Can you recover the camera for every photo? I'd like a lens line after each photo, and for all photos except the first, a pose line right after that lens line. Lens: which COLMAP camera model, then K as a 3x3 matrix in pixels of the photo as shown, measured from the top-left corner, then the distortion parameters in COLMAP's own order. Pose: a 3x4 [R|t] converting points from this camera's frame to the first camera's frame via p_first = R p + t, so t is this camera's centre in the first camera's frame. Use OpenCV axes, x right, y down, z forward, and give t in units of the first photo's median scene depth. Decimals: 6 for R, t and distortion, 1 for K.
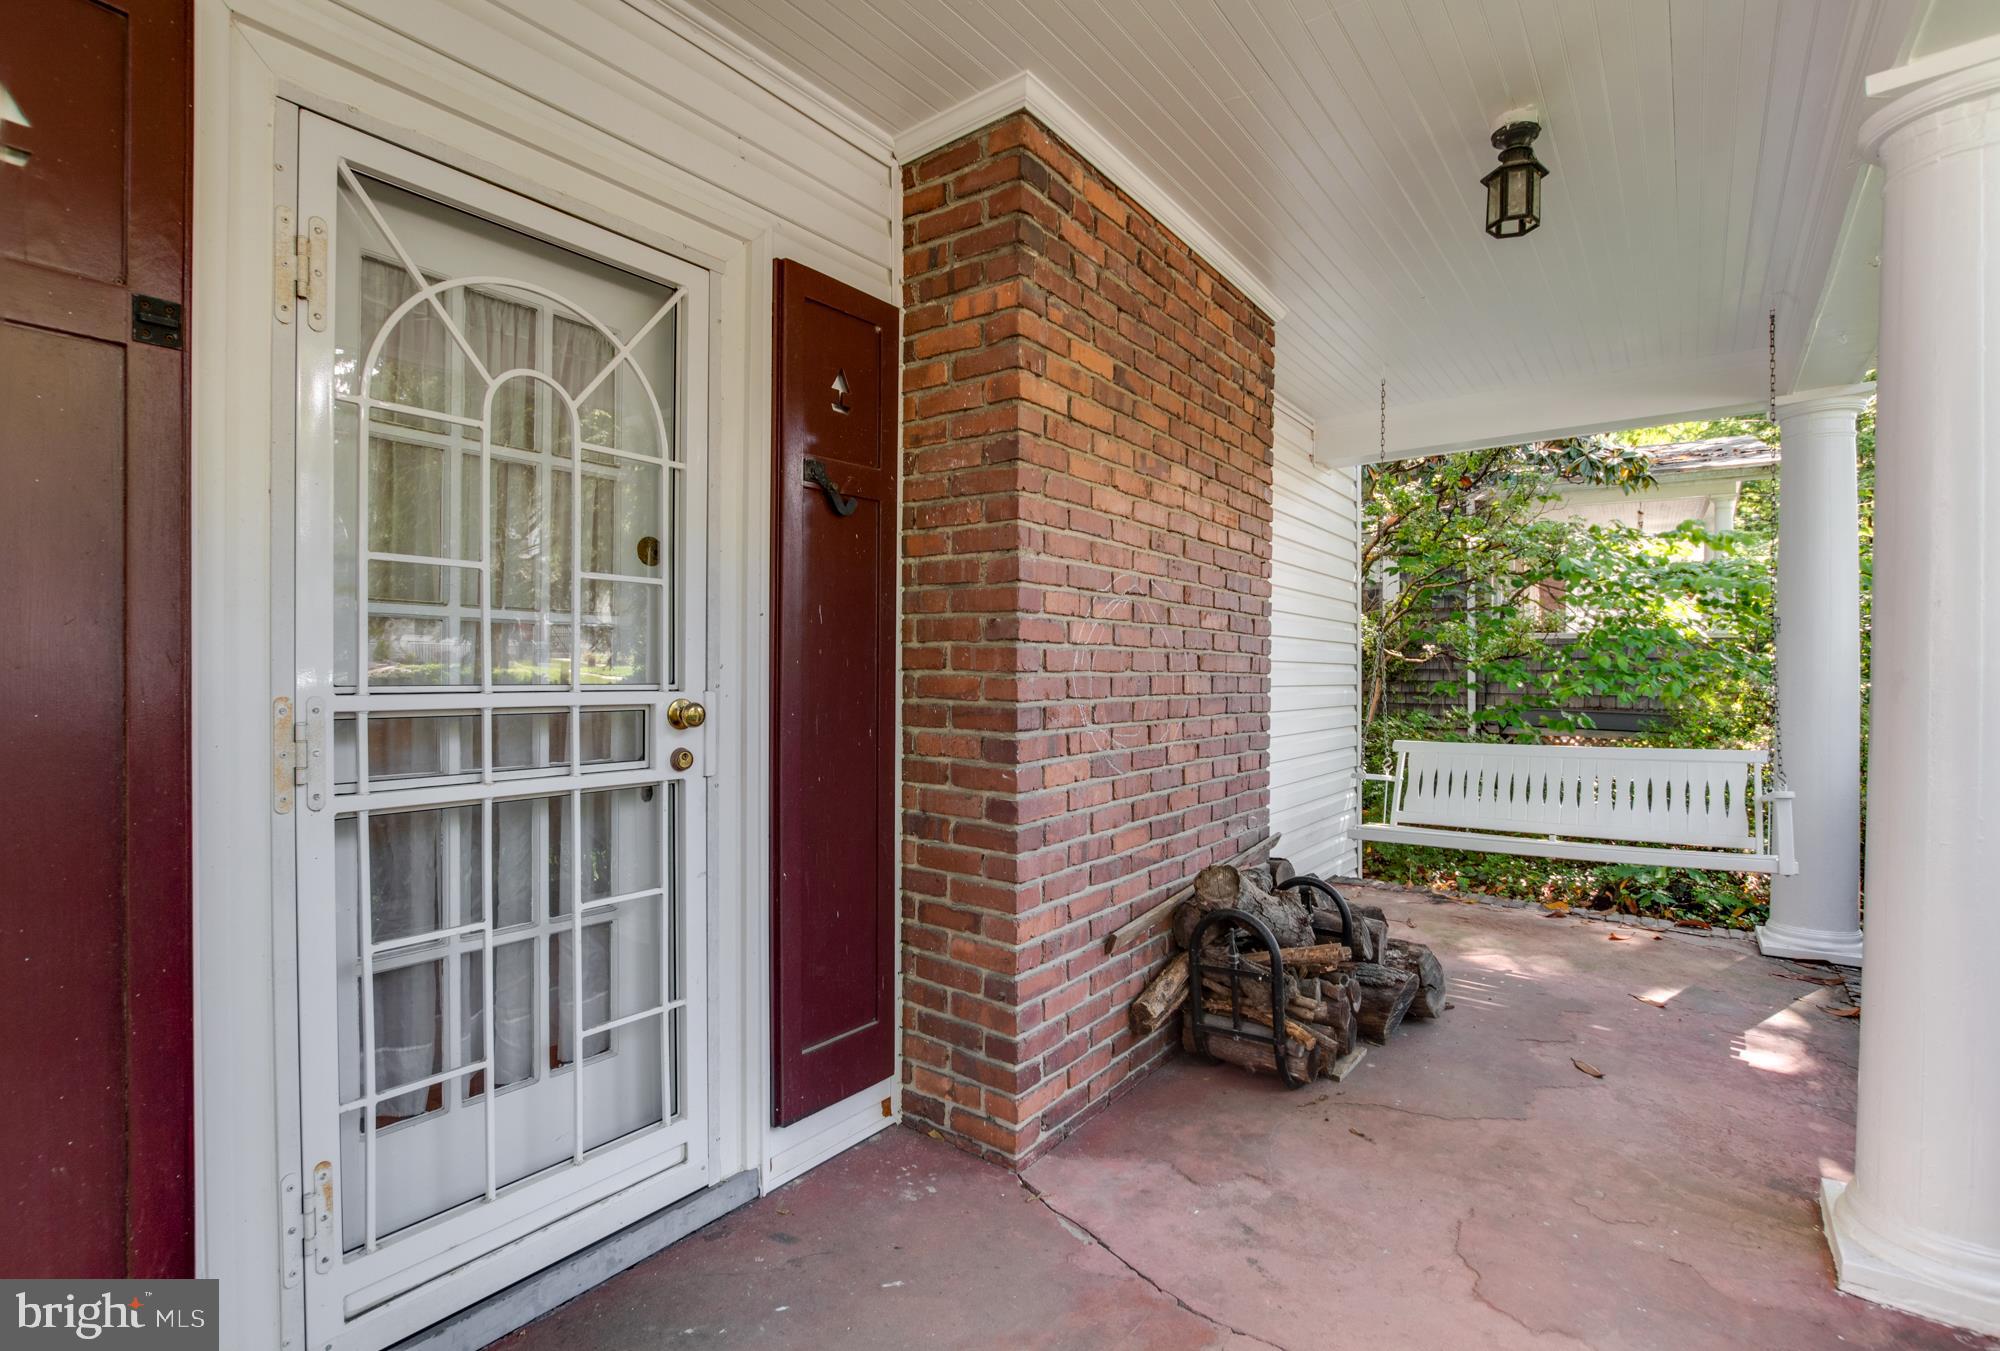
lens RADIAL K [[901.7, 0, 993.8], [0, 901.7, 681.5], [0, 0, 1]] dist [-0.001434, -0.000019]
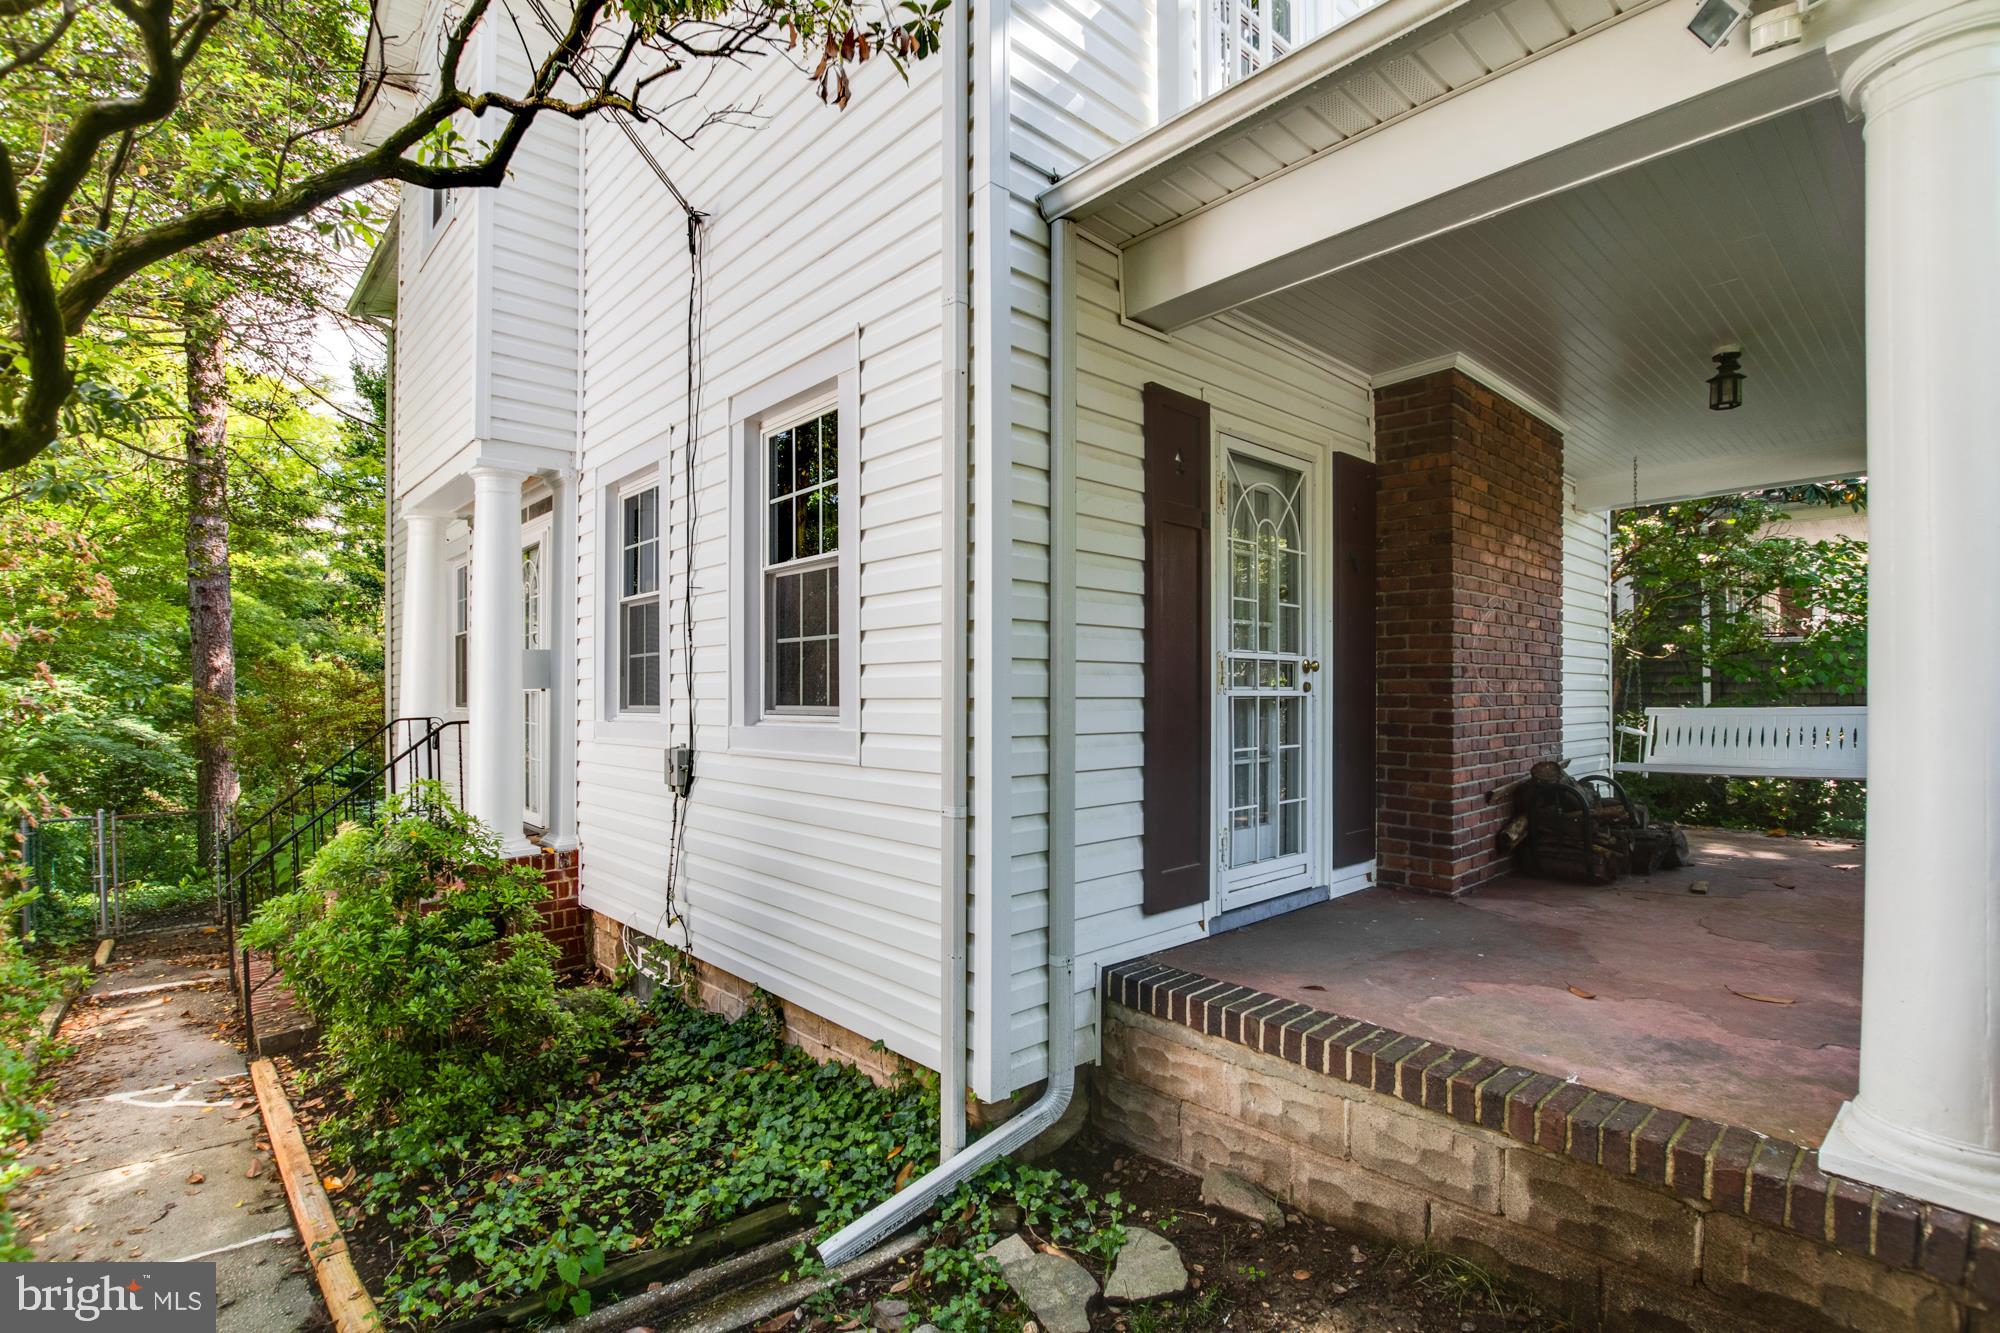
lens RADIAL K [[940.3, 0, 993.5], [0, 940.3, 691.2], [0, 0, 1]] dist [-0.000033, -0.000448]
pose [[0.986722, -0.003786, -0.162374, -0.583670], [0.001623, 0.999908, -0.013449, 0.101492], [0.162410, 0.013007, 0.986638, -1.115733]]
